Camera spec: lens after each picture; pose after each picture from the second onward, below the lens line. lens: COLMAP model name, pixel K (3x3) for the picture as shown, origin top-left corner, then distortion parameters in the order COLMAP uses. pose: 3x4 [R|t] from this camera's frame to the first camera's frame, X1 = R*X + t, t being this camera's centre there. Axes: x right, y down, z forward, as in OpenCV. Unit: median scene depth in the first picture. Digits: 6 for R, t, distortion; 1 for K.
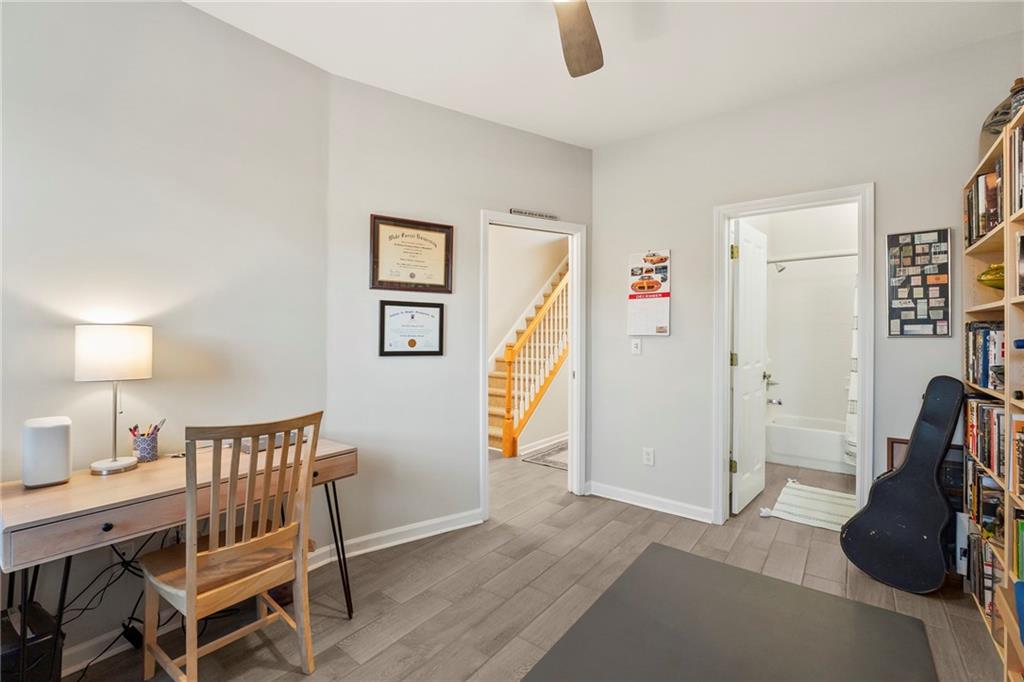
lens RADIAL K [[452.8, 0, 511.4], [0, 452.8, 335.4], [0, 0, 1]] dist [-0.008678, 0.001765]
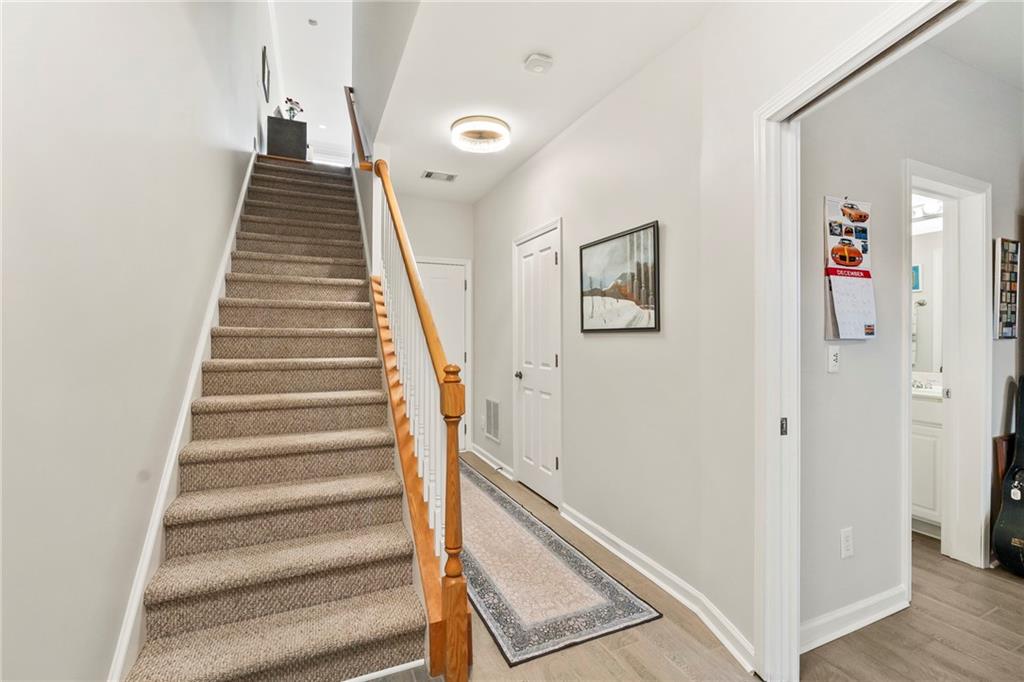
lens RADIAL K [[452.8, 0, 511.8], [0, 452.8, 337.3], [0, 0, 1]] dist [-0.008678, 0.001765]
pose [[0.479730, 0.000561, 0.877416, -0.429378], [0.008105, 0.999954, -0.005071, -0.003647], [-0.877378, 0.009544, 0.479704, 1.105617]]
